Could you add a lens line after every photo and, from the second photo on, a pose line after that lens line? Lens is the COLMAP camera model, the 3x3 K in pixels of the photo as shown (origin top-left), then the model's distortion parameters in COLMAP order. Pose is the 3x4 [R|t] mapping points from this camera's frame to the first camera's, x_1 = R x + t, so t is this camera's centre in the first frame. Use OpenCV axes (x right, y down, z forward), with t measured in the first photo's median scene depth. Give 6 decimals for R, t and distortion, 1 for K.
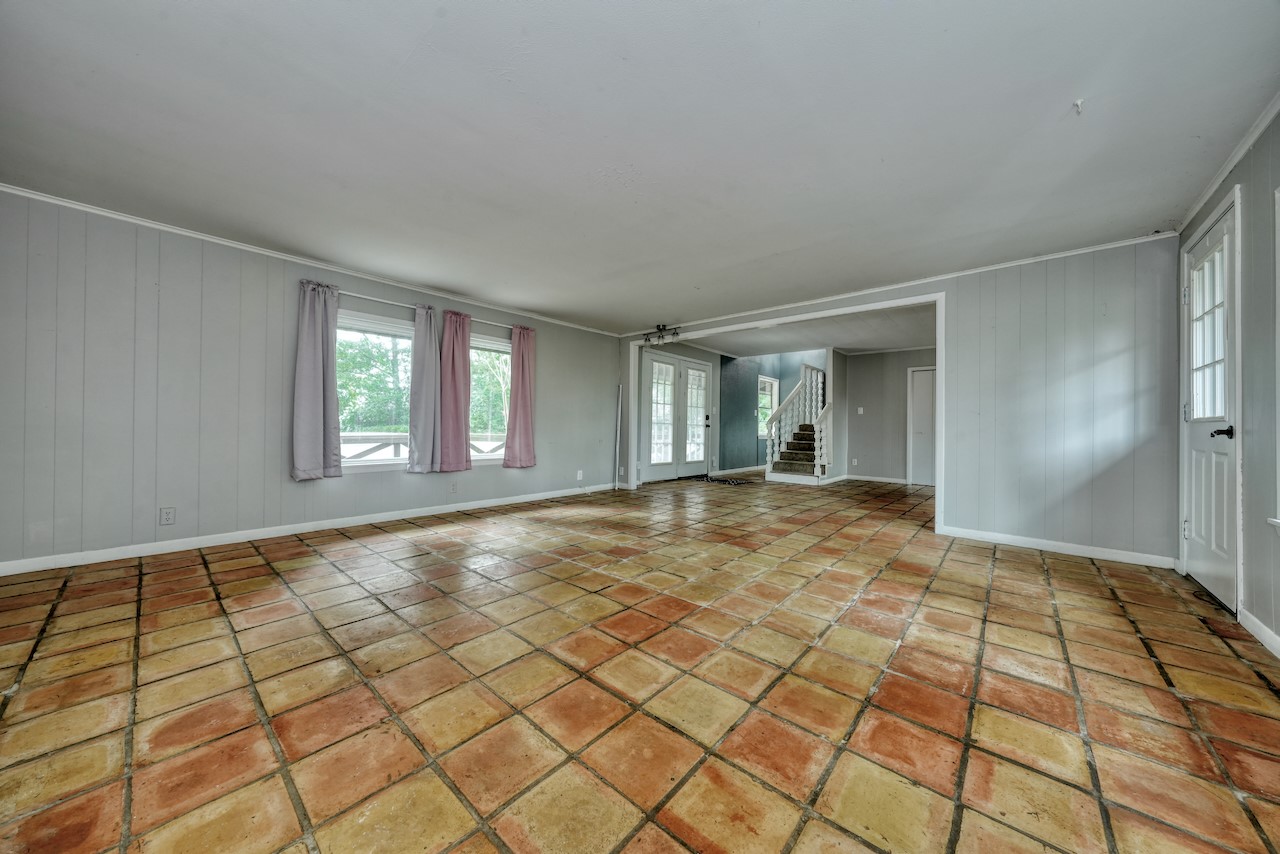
lens RADIAL K [[432.6, 0, 641.9], [0, 432.6, 424.6], [0, 0, 1]] dist [-0.001253, 0.000117]
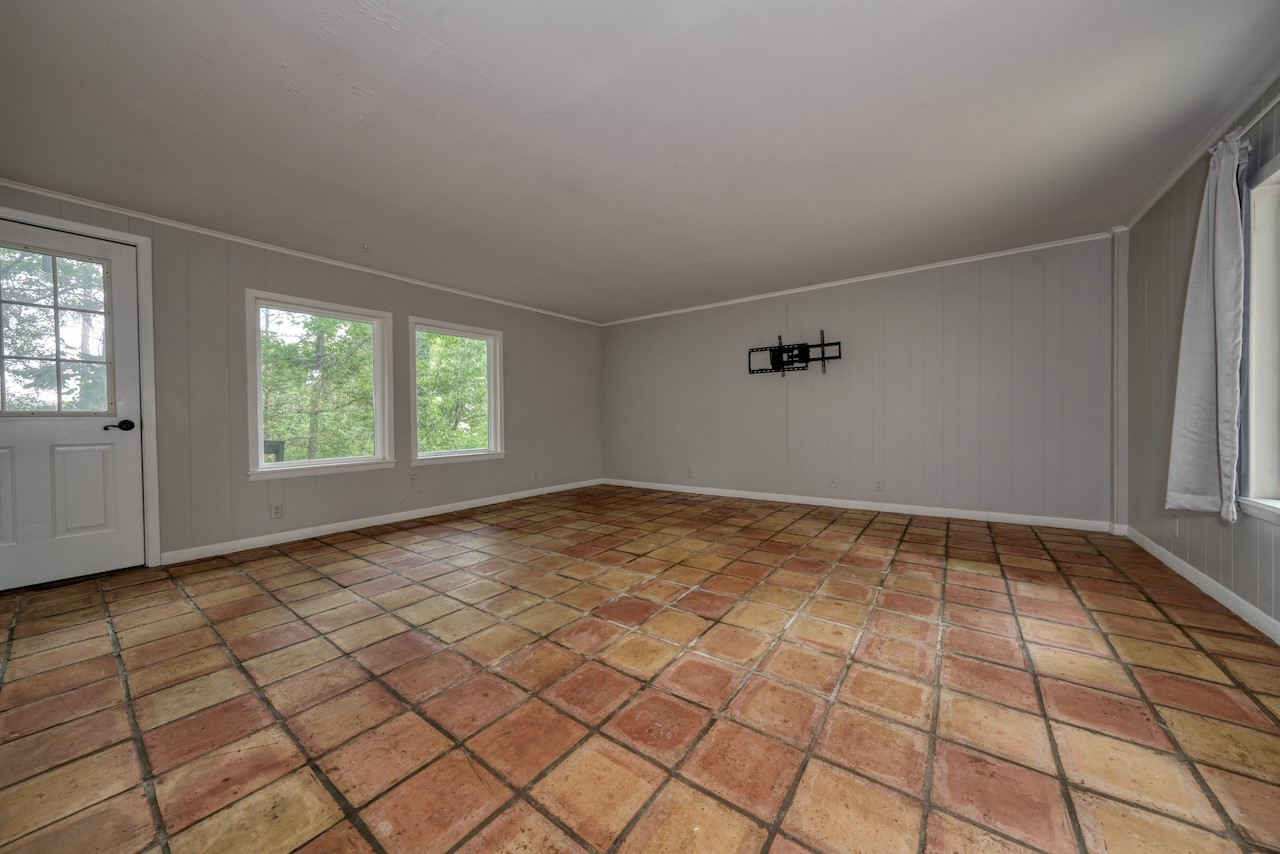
lens RADIAL K [[432.6, 0, 641.9], [0, 432.6, 424.6], [0, 0, 1]] dist [-0.001253, 0.000117]
pose [[-0.996692, 0.002960, -0.081219, -0.015971], [0.002359, 0.999969, 0.007500, 0.009768], [0.081239, 0.007284, -0.996668, 2.358759]]
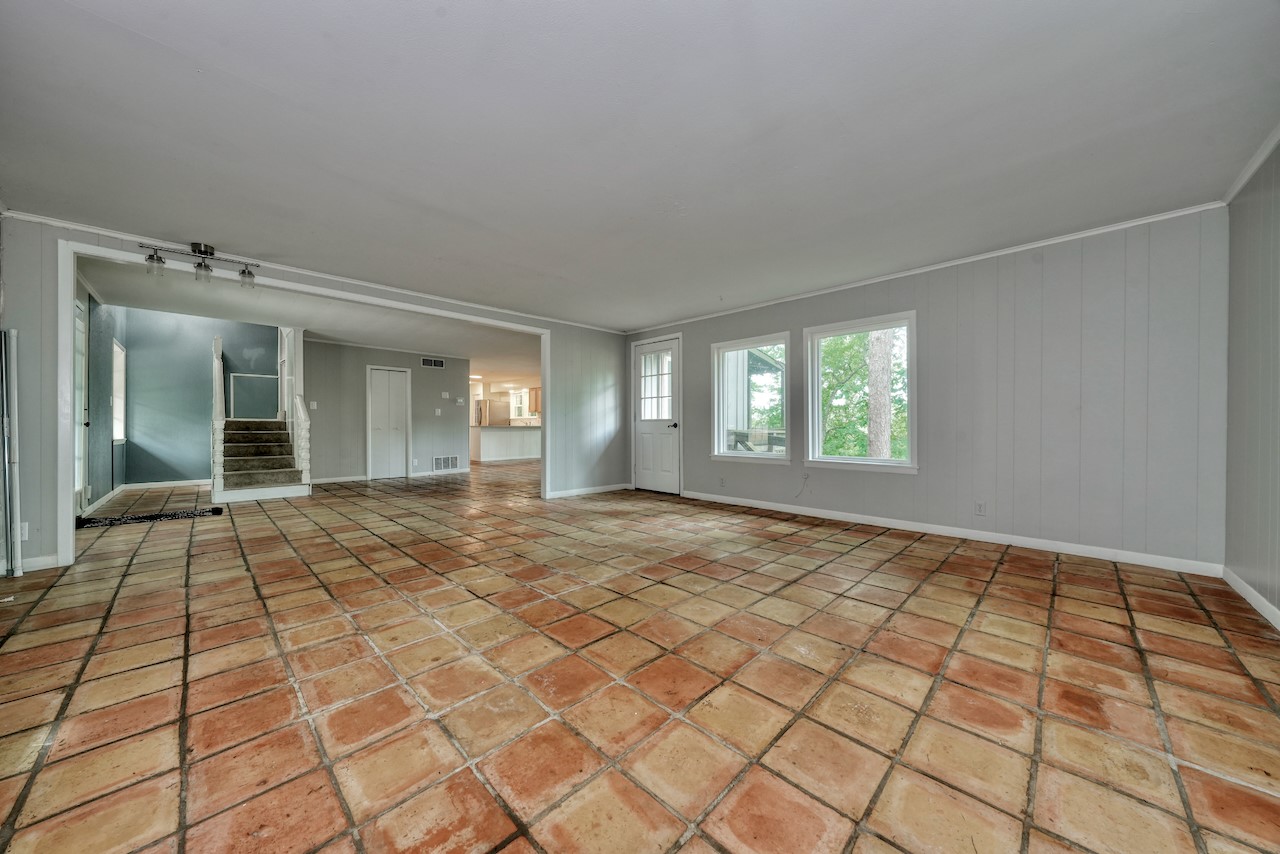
lens RADIAL K [[432.6, 0, 641.9], [0, 432.6, 424.6], [0, 0, 1]] dist [-0.001253, 0.000117]
pose [[0.055772, -0.010008, 0.998393, -1.257235], [-0.002914, 0.999944, 0.010186, -0.013556], [-0.998439, -0.003477, 0.055740, 1.049928]]
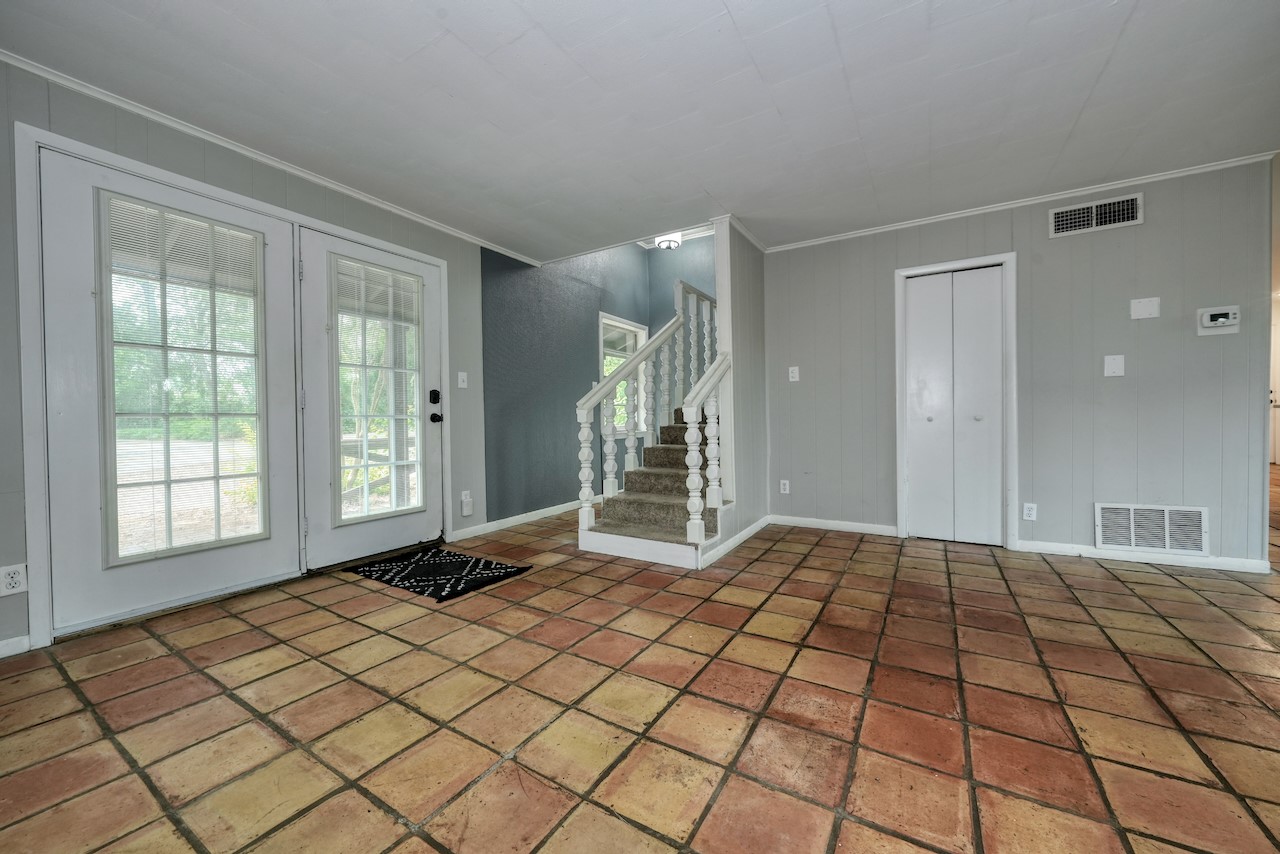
lens RADIAL K [[483.0, 0, 640.0], [0, 483.0, 427.0], [0, 0, 1]] dist [-0.000333, -0.000032]
pose [[0.984817, -0.034187, 0.170197, 0.959780], [0.030514, 0.999243, 0.024150, 0.023018], [-0.170894, -0.018590, 0.985114, 1.965808]]
